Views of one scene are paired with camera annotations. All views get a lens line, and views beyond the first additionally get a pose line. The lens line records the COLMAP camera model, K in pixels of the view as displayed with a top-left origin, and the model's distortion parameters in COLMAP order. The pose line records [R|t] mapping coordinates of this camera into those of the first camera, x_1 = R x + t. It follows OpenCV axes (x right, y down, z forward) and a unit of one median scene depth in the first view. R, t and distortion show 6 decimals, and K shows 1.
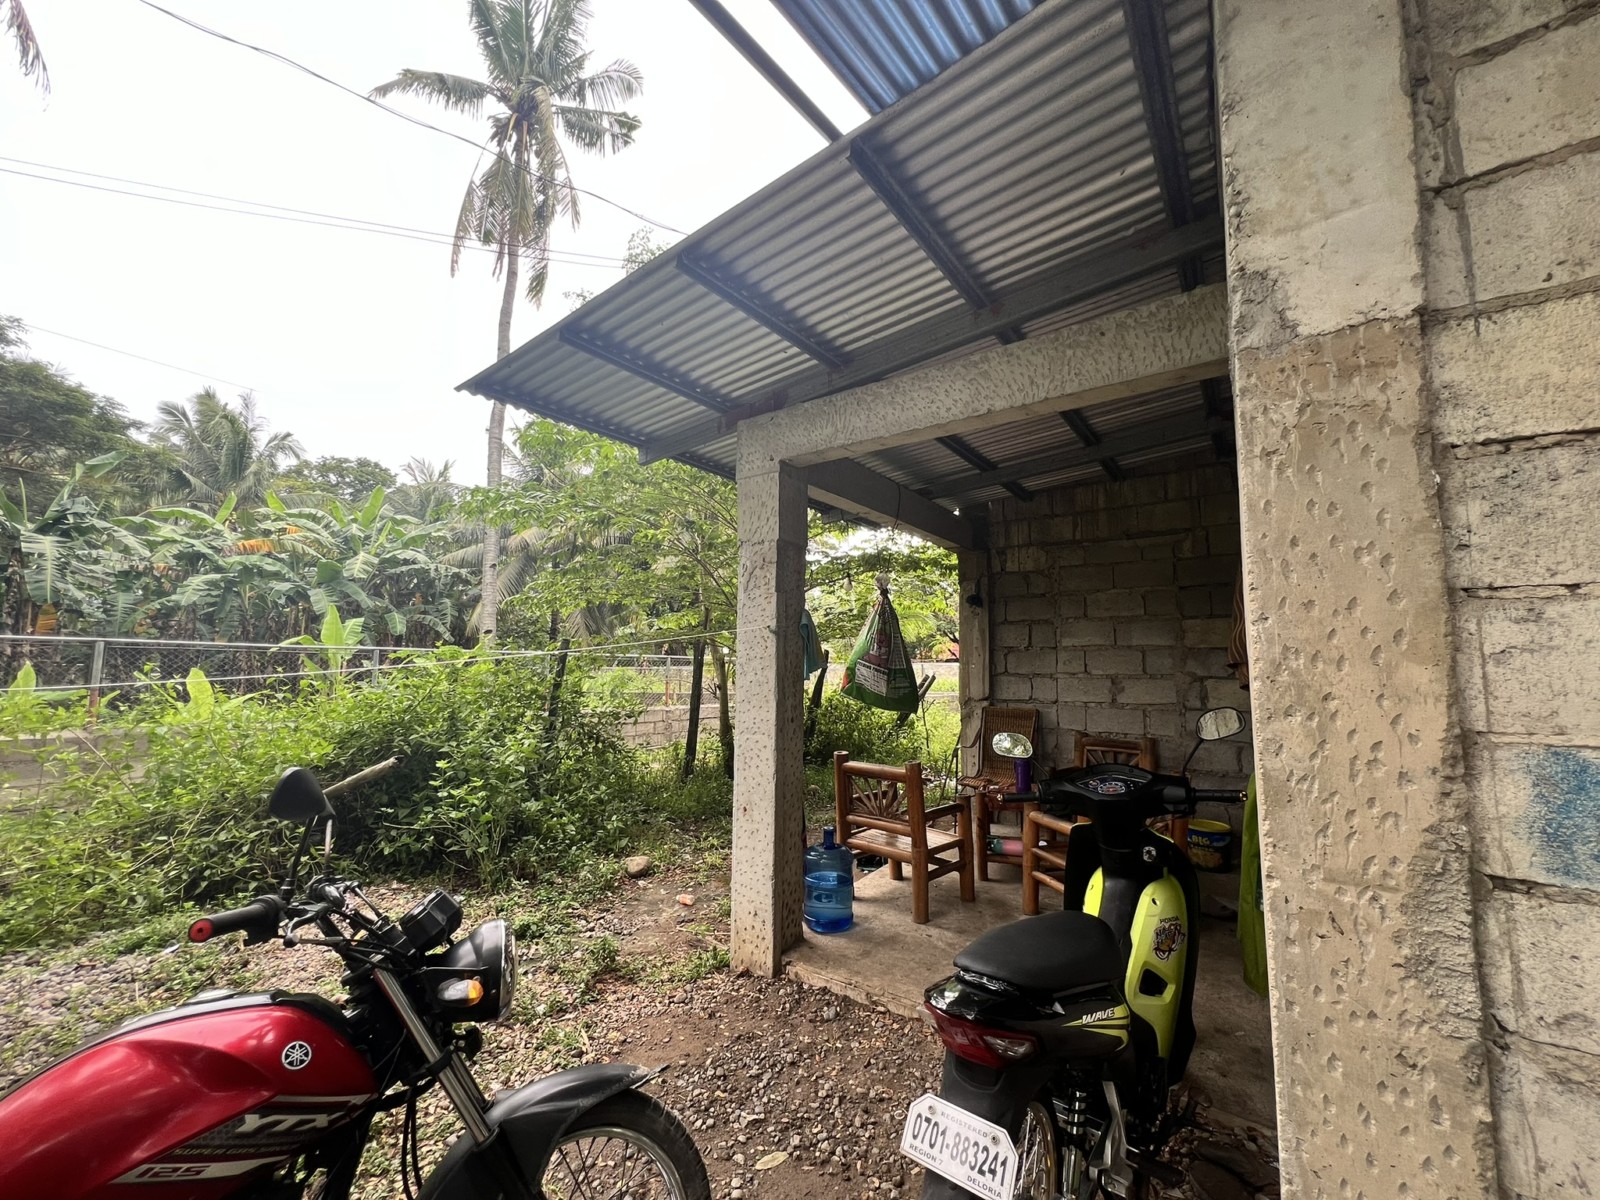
lens RADIAL K [[638.3, 0, 829.2], [0, 638.3, 592.5], [0, 0, 1]] dist [-0.001309, 0.000274]
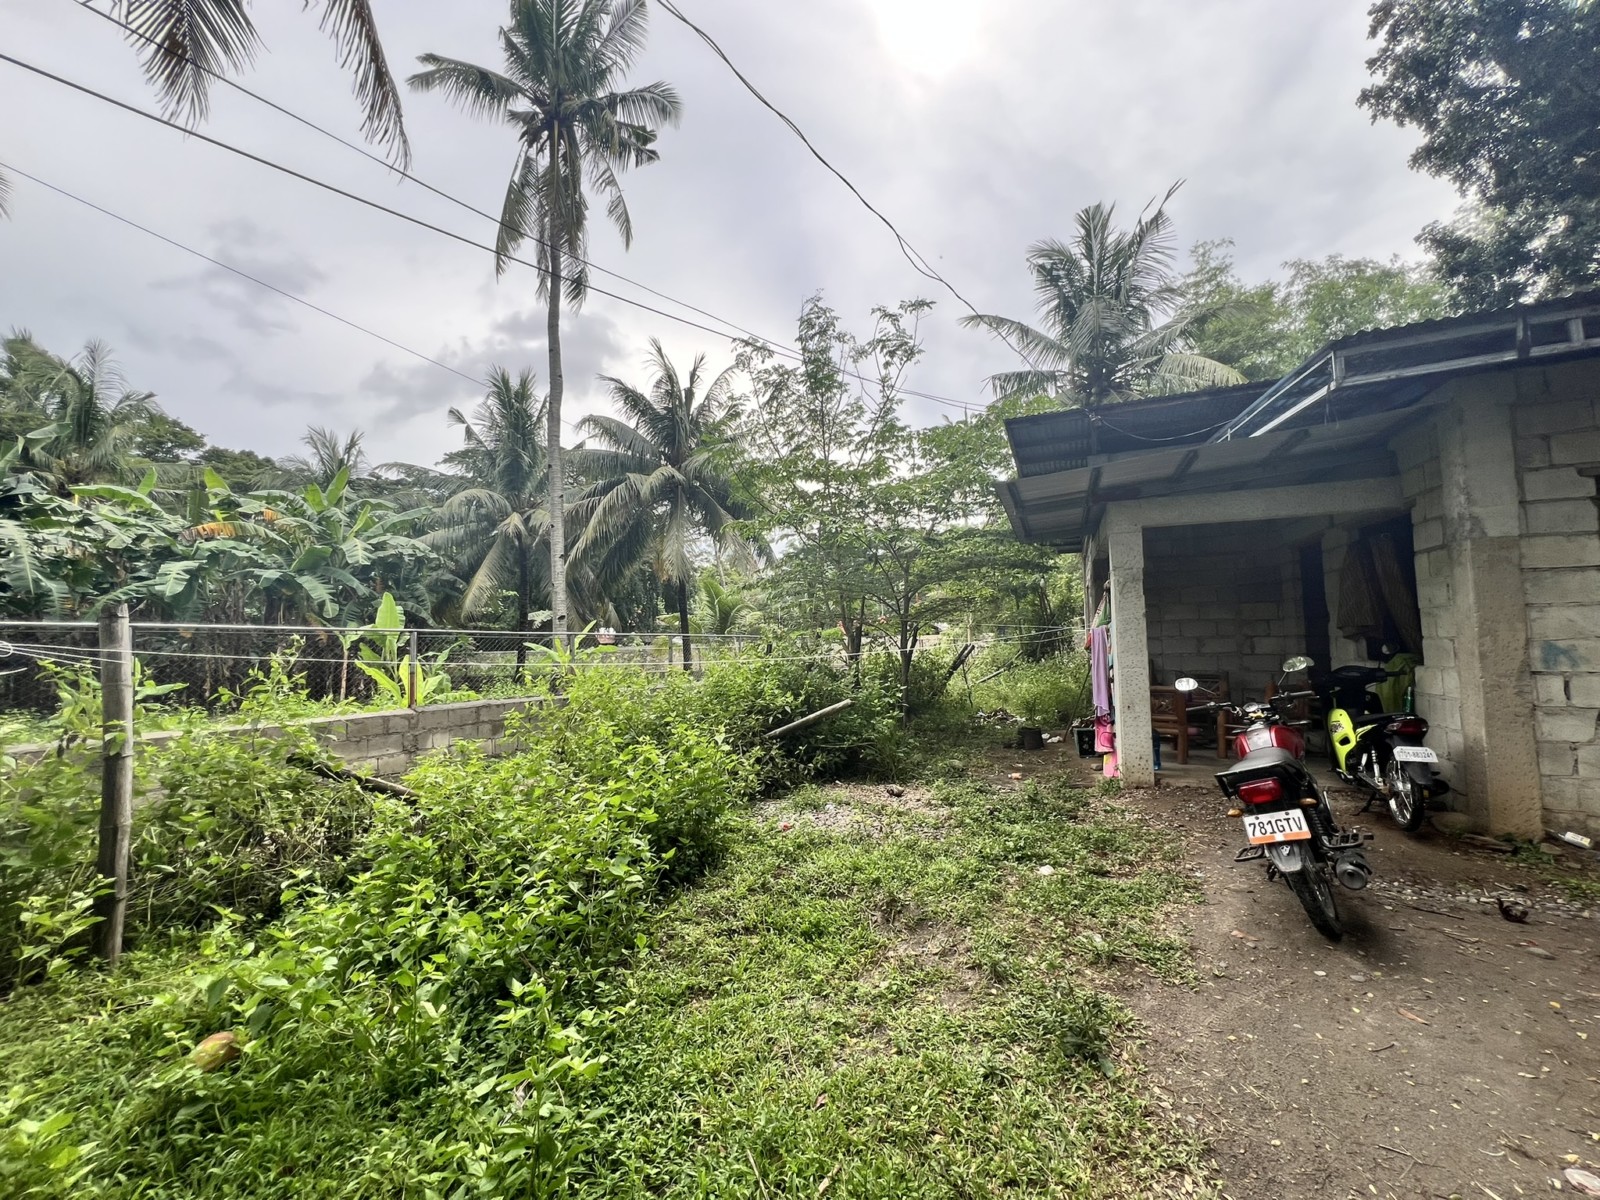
lens RADIAL K [[638.3, 0, 802.7], [0, 638.3, 600.8], [0, 0, 1]] dist [-0.001309, 0.000274]
pose [[0.971782, -0.012900, 0.235528, -0.340228], [0.000778, 0.998673, 0.051487, -0.019252], [-0.235880, -0.049851, 0.970503, -0.140683]]
